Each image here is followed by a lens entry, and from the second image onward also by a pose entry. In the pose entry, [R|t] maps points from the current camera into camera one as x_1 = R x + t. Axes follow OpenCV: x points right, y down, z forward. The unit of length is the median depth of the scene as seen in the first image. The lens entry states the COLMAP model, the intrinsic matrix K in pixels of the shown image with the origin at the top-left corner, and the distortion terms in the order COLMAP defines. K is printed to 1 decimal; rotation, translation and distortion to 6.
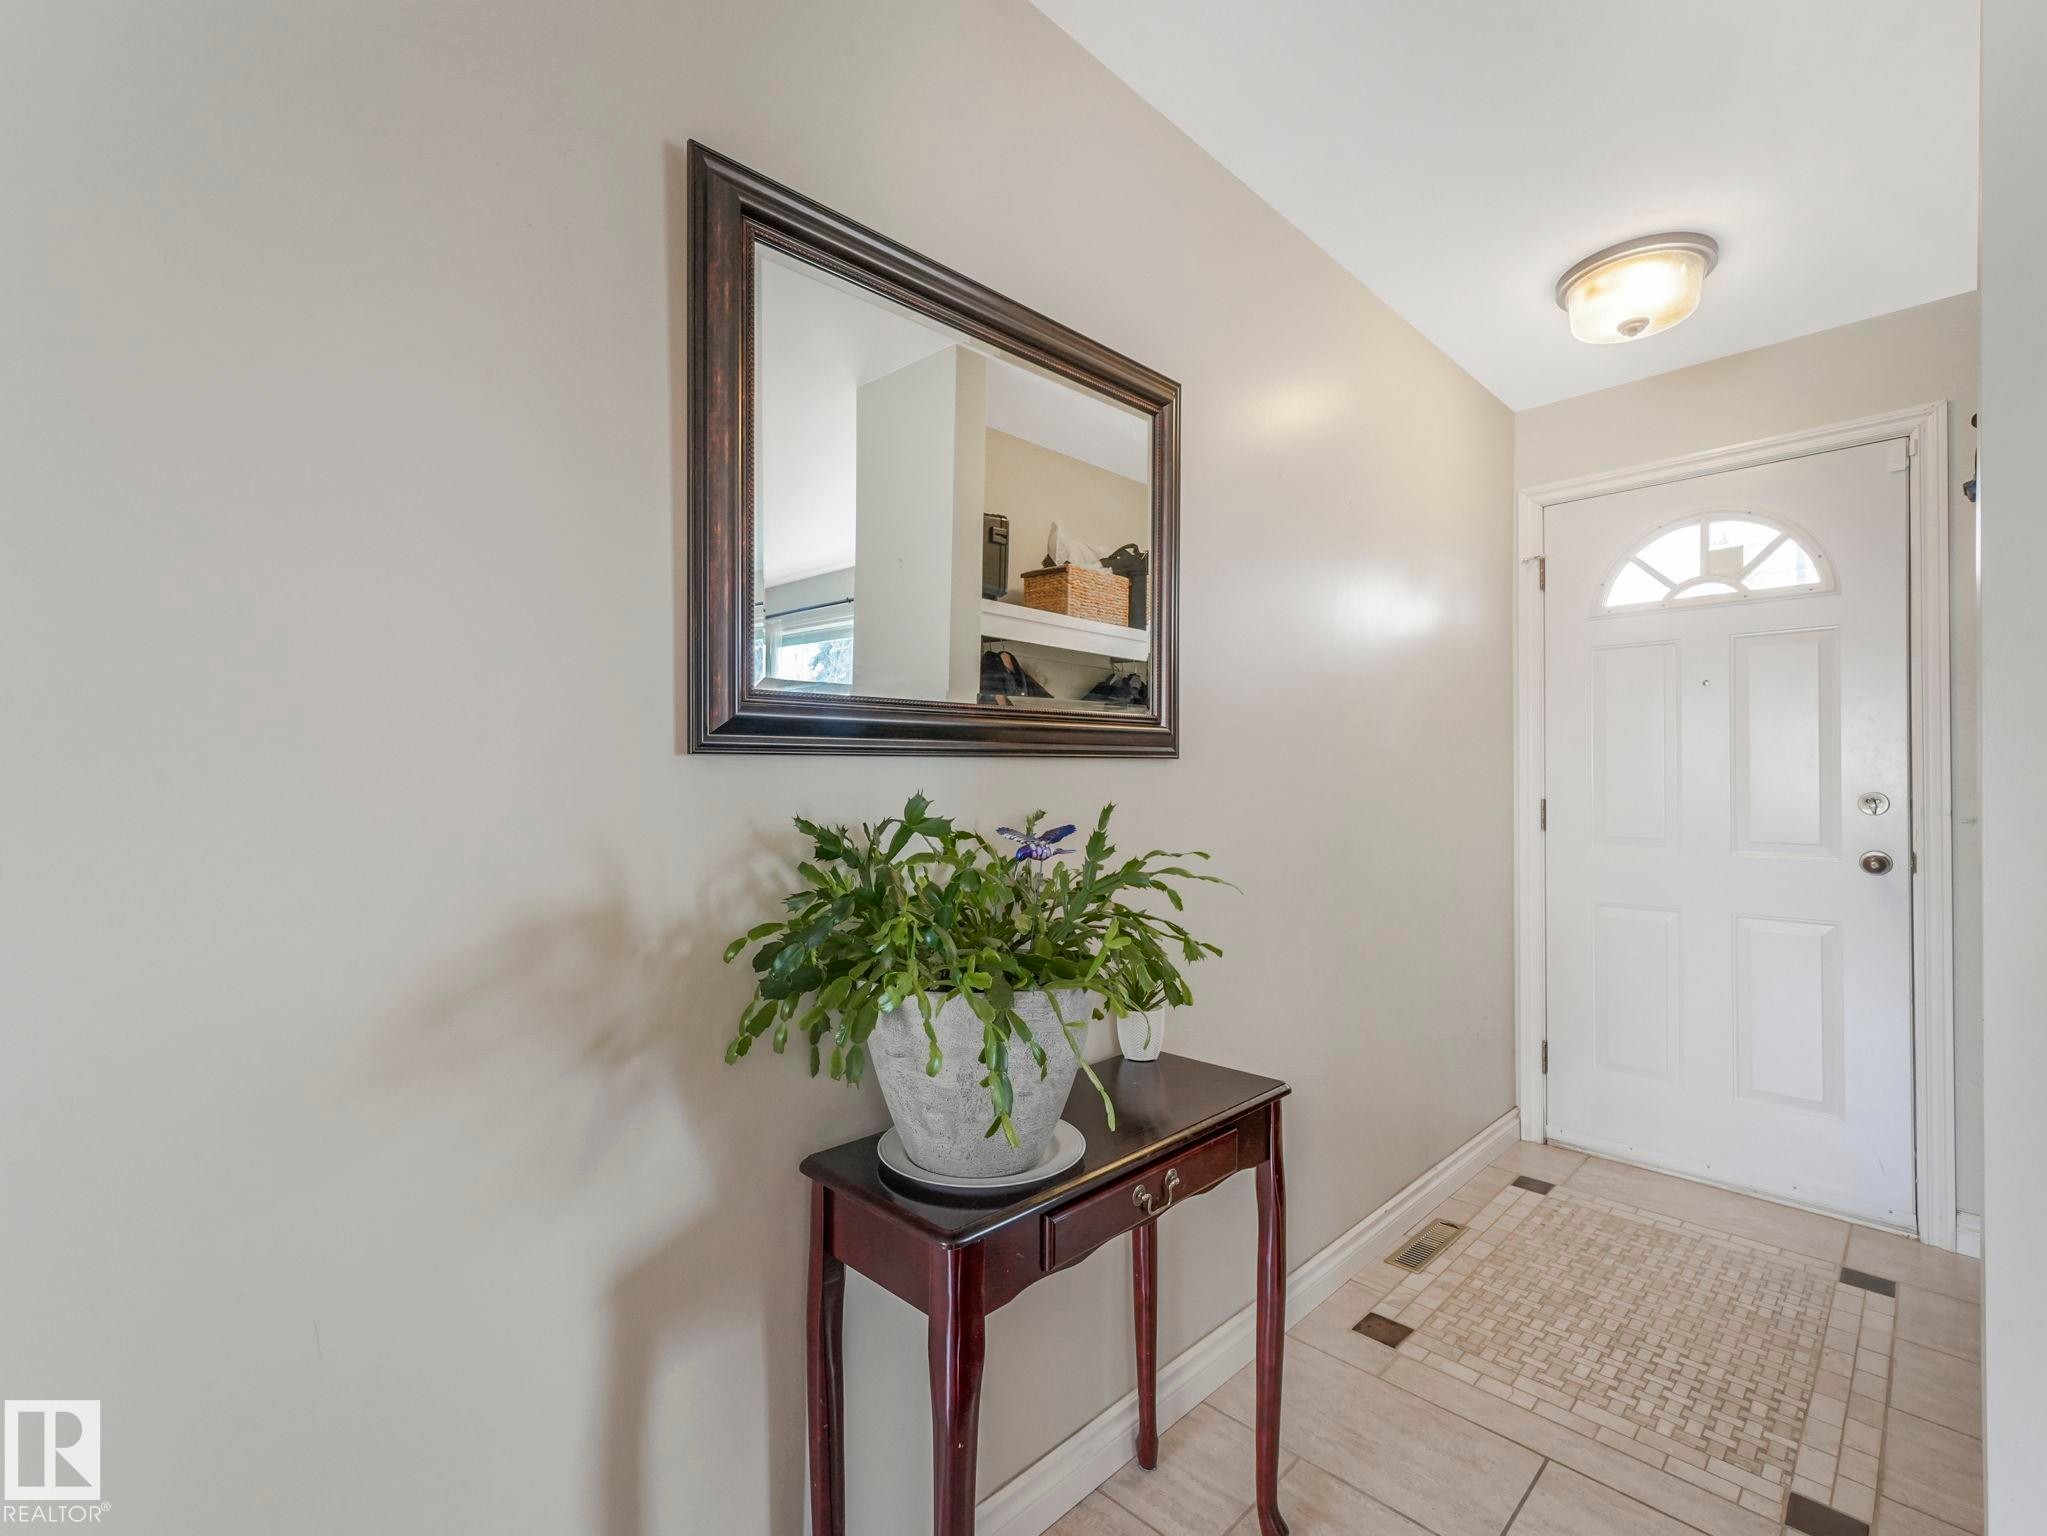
lens RADIAL K [[939.7, 0, 1024.3], [0, 939.7, 771.0], [0, 0, 1]] dist [-0.001135, 0.001682]
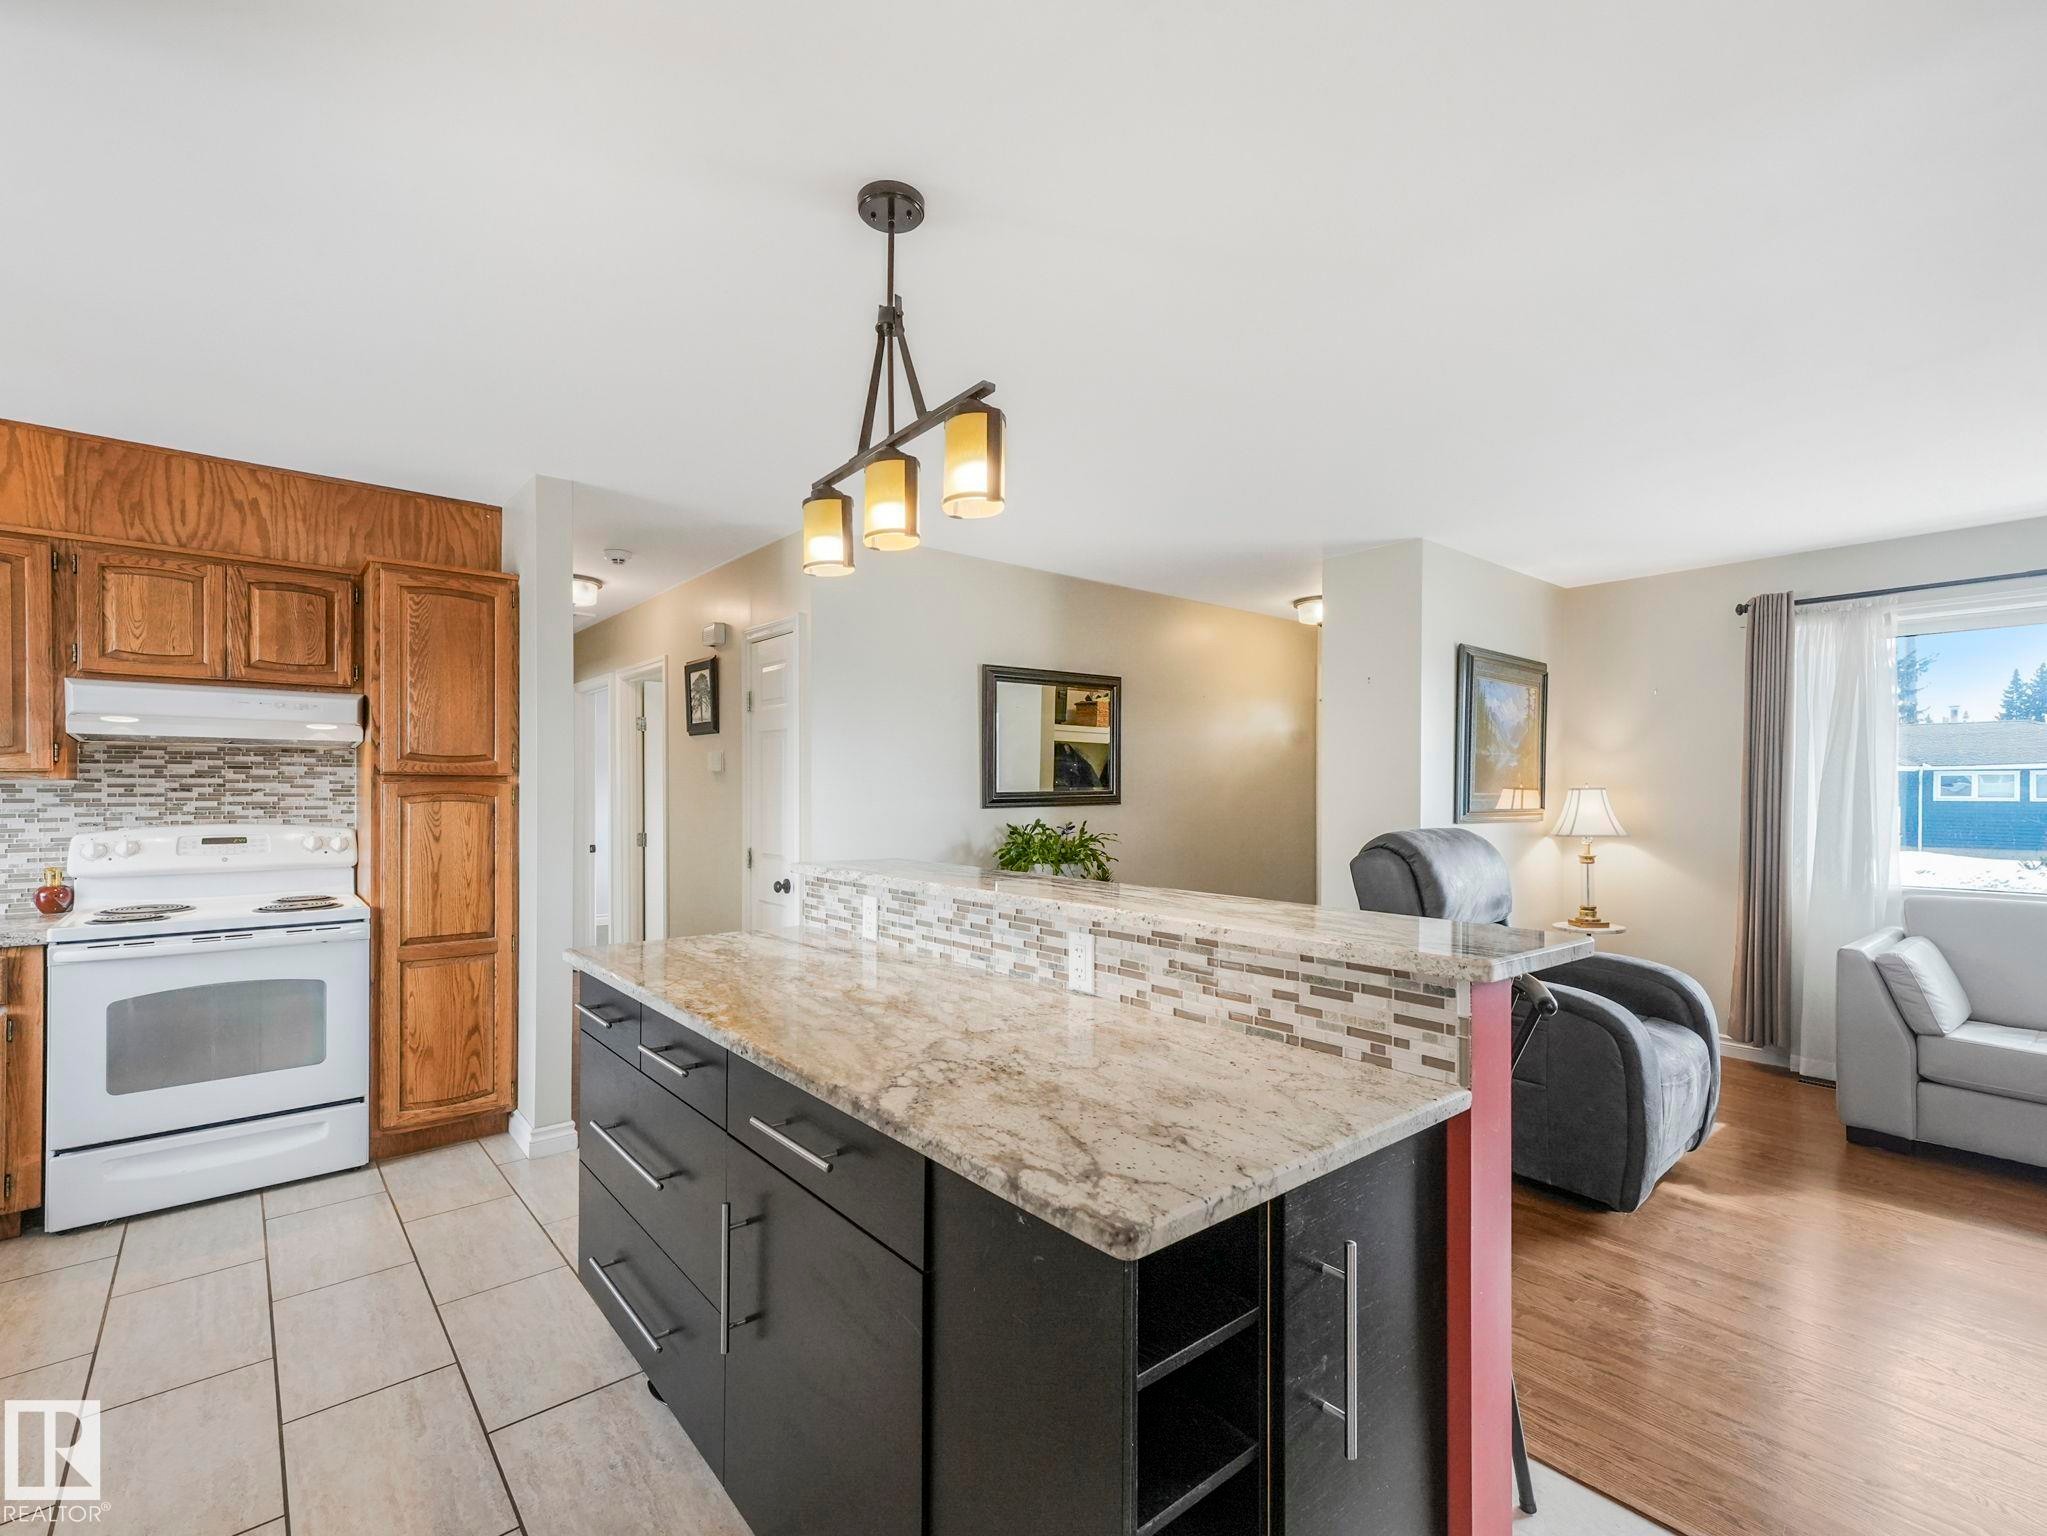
lens RADIAL K [[939.7, 0, 1032.5], [0, 939.7, 785.7], [0, 0, 1]] dist [-0.001135, 0.001682]
pose [[0.997383, 0.001871, -0.072271, 0.153133], [-0.001576, 0.999990, 0.004142, -0.125899], [0.072278, -0.004017, 0.997376, -2.927901]]
